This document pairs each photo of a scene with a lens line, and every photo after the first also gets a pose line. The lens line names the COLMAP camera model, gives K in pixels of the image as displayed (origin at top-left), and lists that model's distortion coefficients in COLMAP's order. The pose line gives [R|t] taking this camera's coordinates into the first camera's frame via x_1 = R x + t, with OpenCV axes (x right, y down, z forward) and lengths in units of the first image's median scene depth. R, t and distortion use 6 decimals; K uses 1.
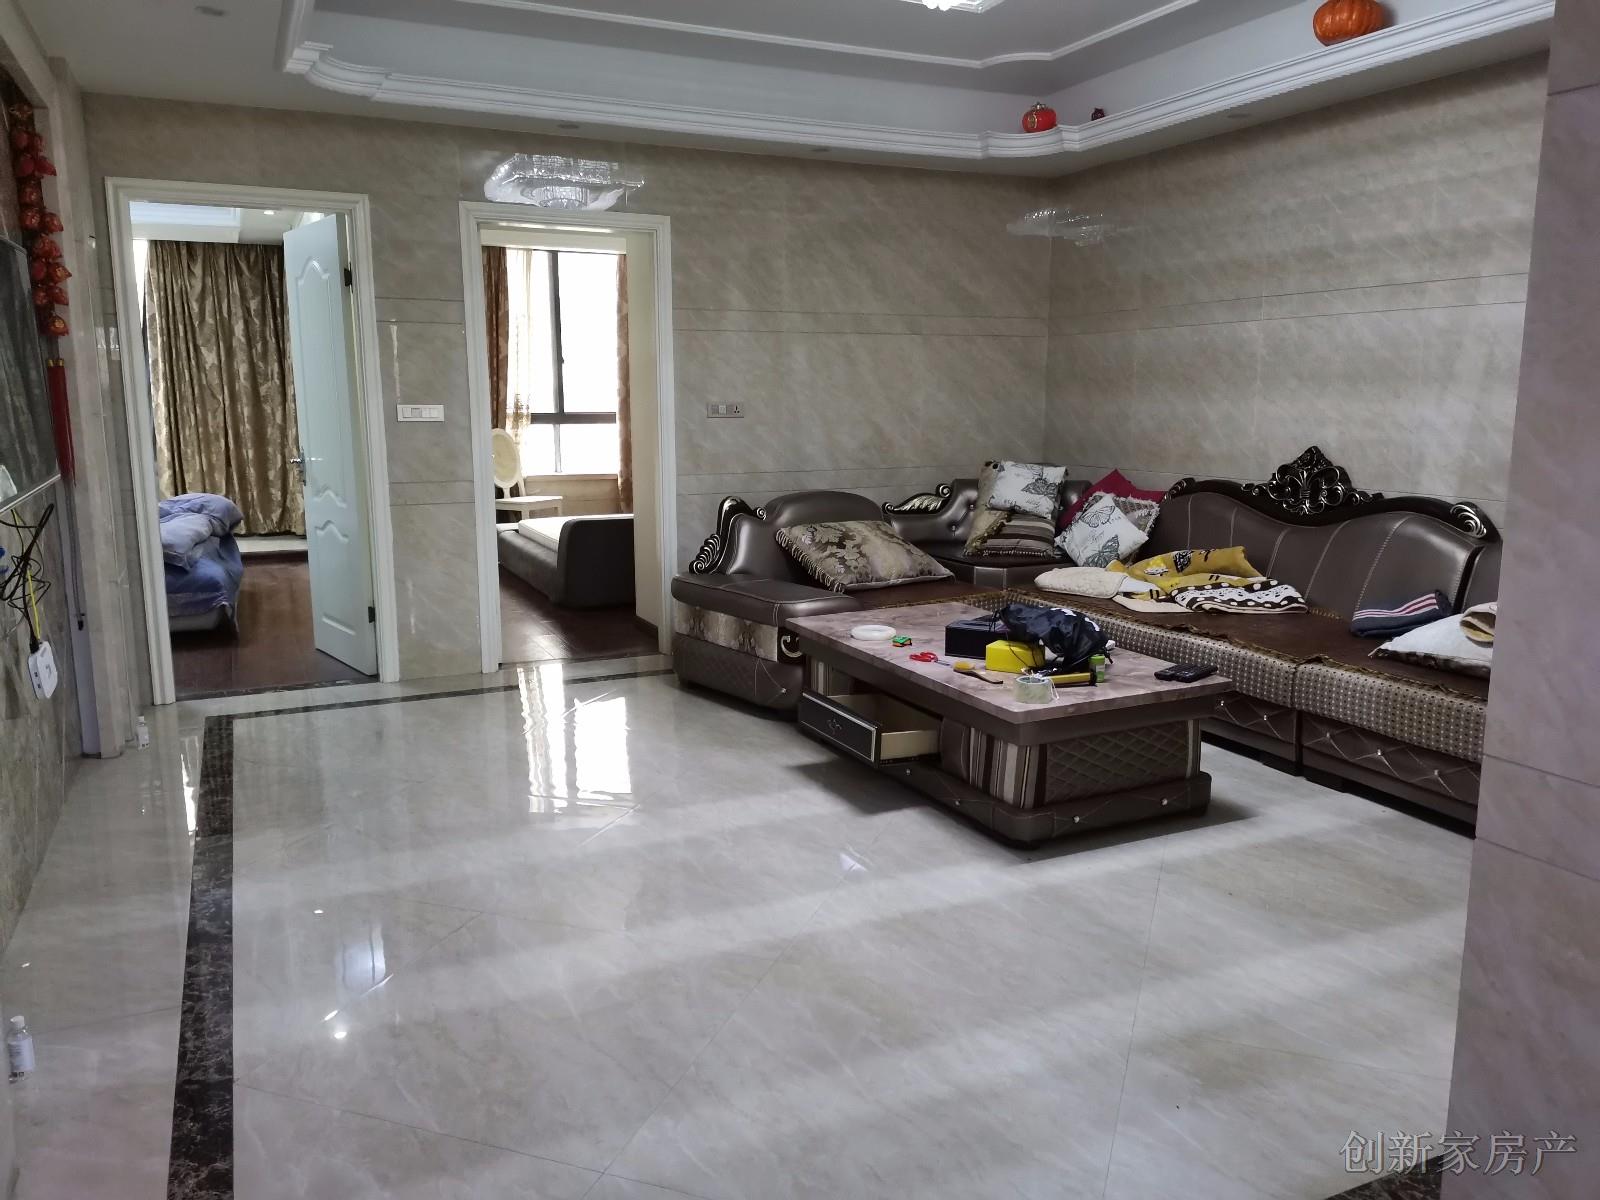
lens RADIAL K [[1193.5, 0, 802.2], [0, 1193.5, 604.7], [0, 0, 1]] dist [0.014515, 0.001977]
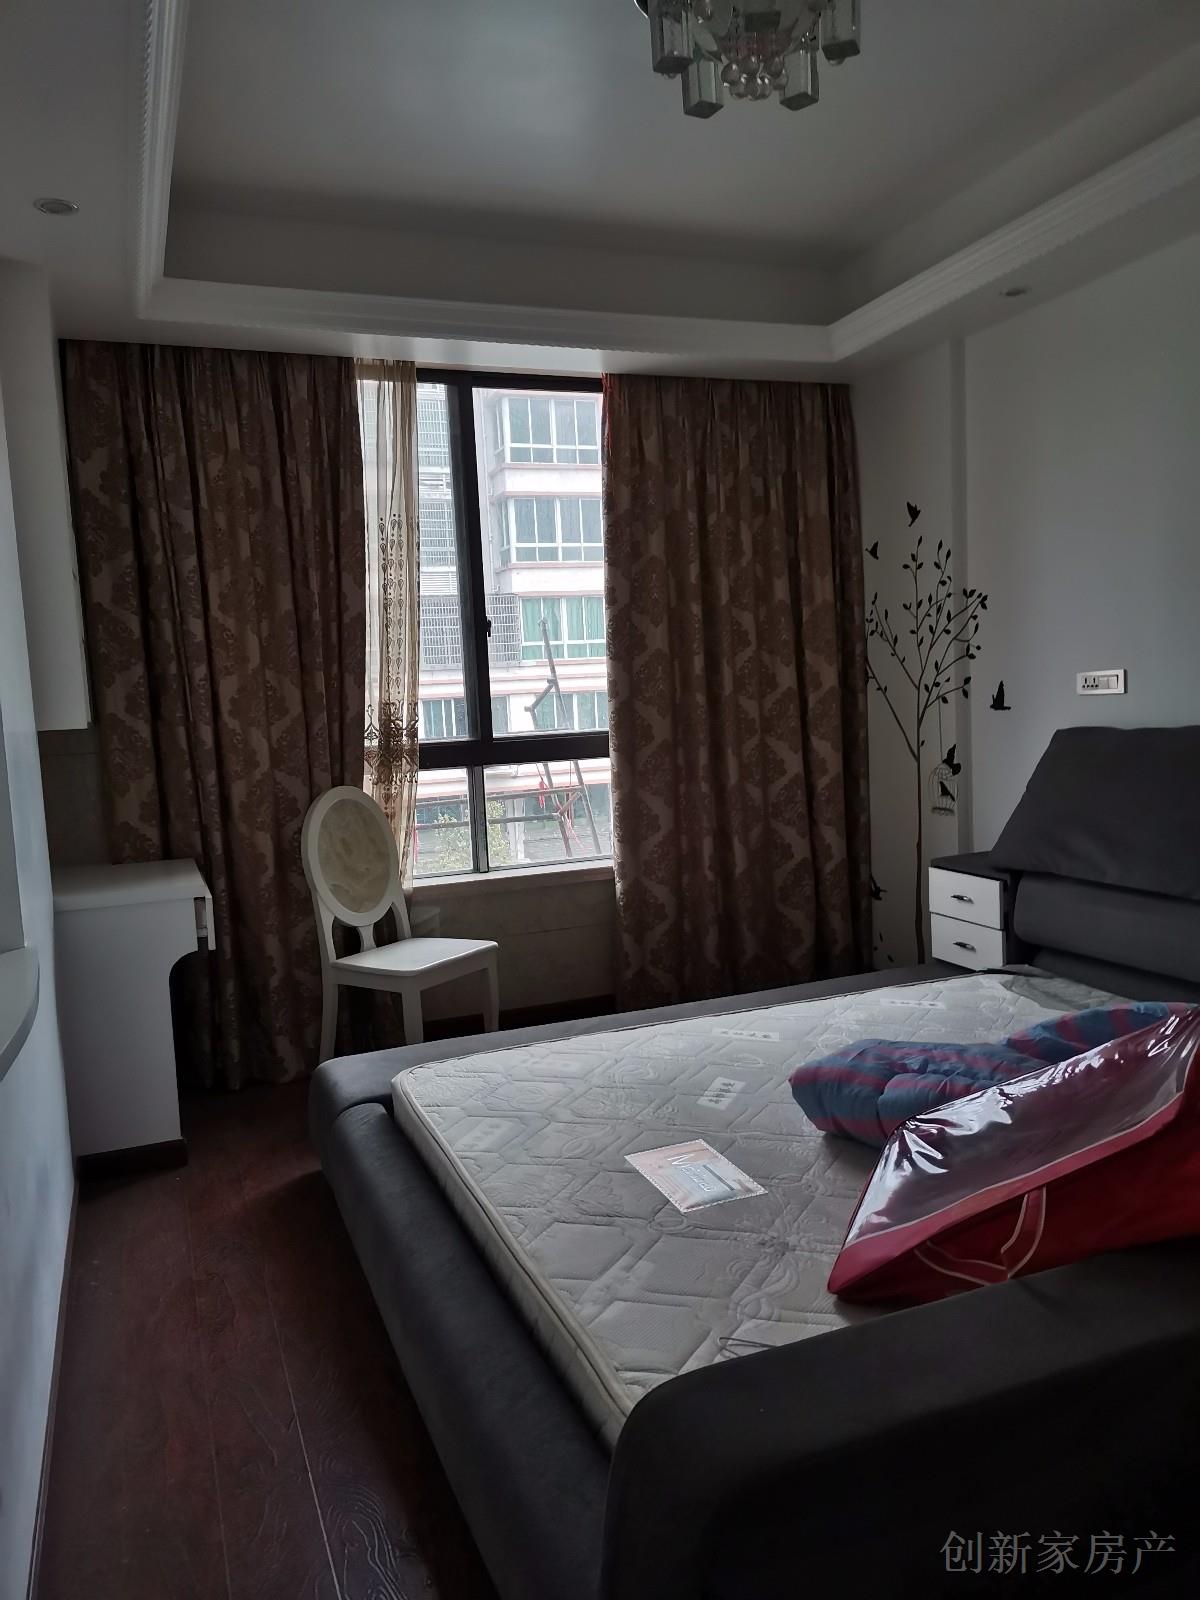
lens RADIAL K [[1193.5, 0, 598.1], [0, 1193.5, 795.2], [0, 0, 1]] dist [0.014515, 0.001977]
pose [[0.997050, -0.041949, -0.064274, -0.133899], [0.036710, 0.996068, -0.080623, -0.104432], [0.067404, 0.078026, 0.994670, 0.569234]]
